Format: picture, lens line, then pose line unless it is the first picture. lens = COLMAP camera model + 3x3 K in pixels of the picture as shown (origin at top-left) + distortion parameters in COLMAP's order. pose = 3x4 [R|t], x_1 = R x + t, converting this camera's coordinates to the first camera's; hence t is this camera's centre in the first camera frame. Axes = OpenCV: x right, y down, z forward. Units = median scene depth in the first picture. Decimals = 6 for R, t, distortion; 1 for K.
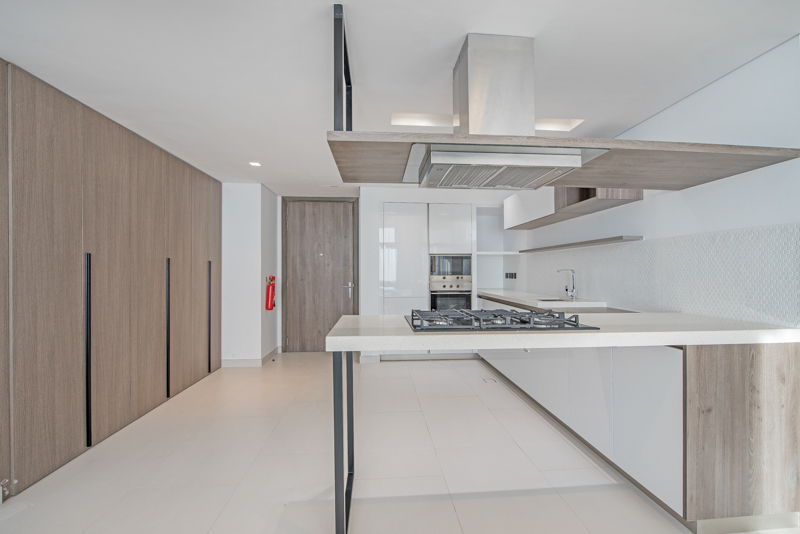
lens RADIAL K [[321.8, 0, 400.8], [0, 321.8, 264.8], [0, 0, 1]] dist [-0.021922, -0.000271]
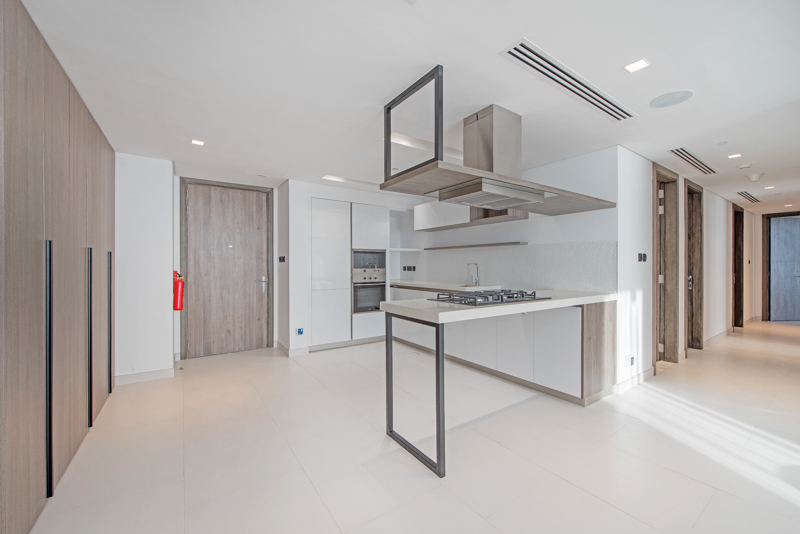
lens RADIAL K [[321.8, 0, 400.8], [0, 321.8, 264.8], [0, 0, 1]] dist [-0.021922, -0.000271]
pose [[0.865955, -0.000076, 0.500122, -0.309036], [-0.009607, 0.999813, 0.016786, -0.000142], [-0.500030, -0.019341, 0.865792, -0.028313]]
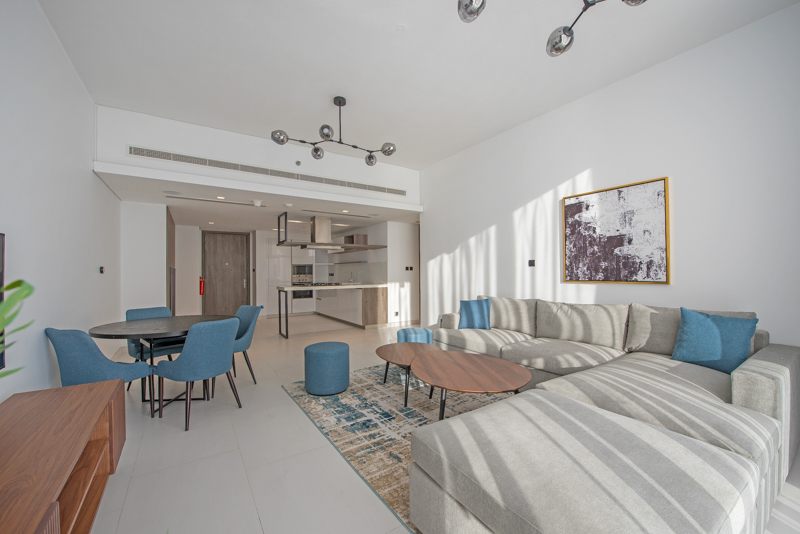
lens RADIAL K [[321.8, 0, 400.8], [0, 321.8, 264.8], [0, 0, 1]] dist [-0.021922, -0.000271]
pose [[0.874306, 0.002840, 0.485368, -0.289951], [0.000091, 0.999982, -0.006016, -0.019229], [-0.485376, 0.005304, 0.874289, -1.097050]]
